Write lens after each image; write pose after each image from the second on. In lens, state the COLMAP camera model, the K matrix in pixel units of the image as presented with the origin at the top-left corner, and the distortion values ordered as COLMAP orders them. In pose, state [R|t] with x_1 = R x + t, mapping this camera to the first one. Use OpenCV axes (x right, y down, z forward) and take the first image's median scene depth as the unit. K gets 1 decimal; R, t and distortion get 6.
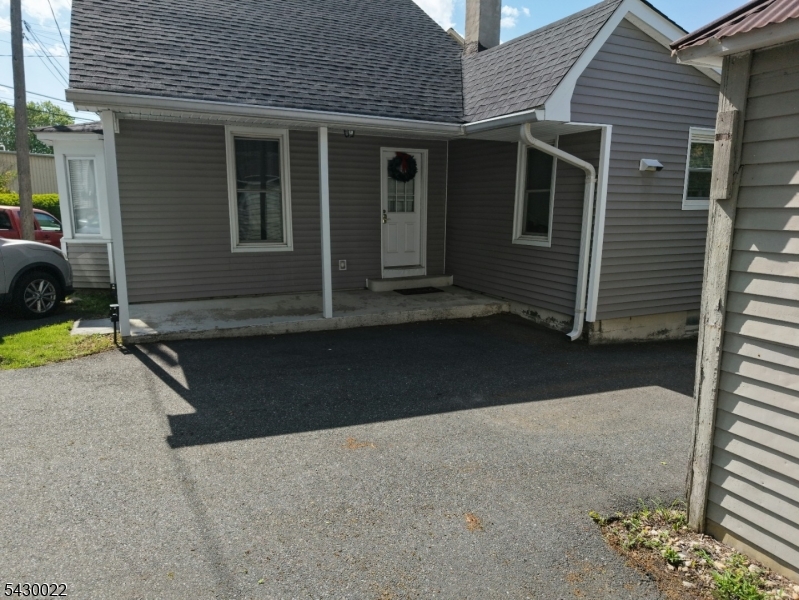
lens RADIAL K [[509.9, 0, 399.5], [0, 509.9, 300.0], [0, 0, 1]] dist [-0.001173, -0.000288]
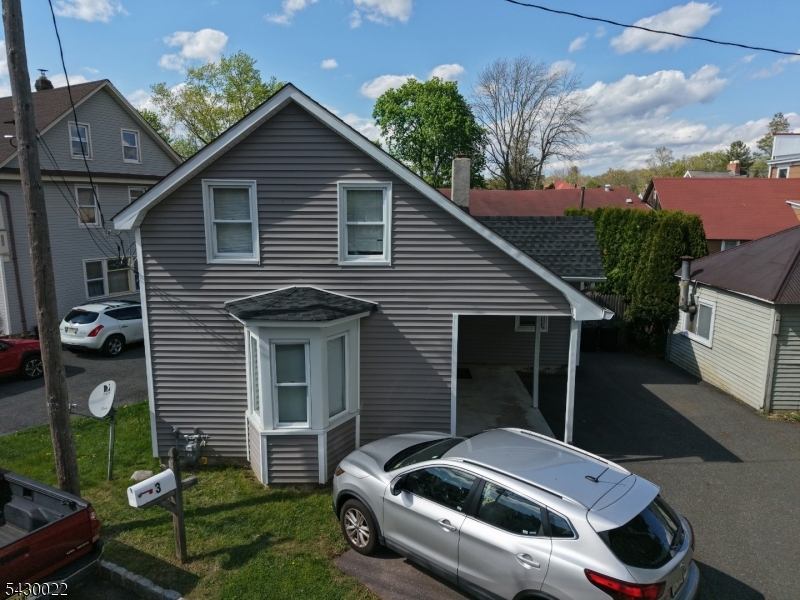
lens RADIAL K [[544.2, 0, 400.0], [0, 544.2, 300.0], [0, 0, 1]] dist [0.005864, 0.000998]
pose [[0.472264, -0.166540, 0.865581, -3.888943], [0.164551, 0.981384, 0.099042, -1.180230], [-0.865962, 0.095658, 0.490877, 1.182824]]
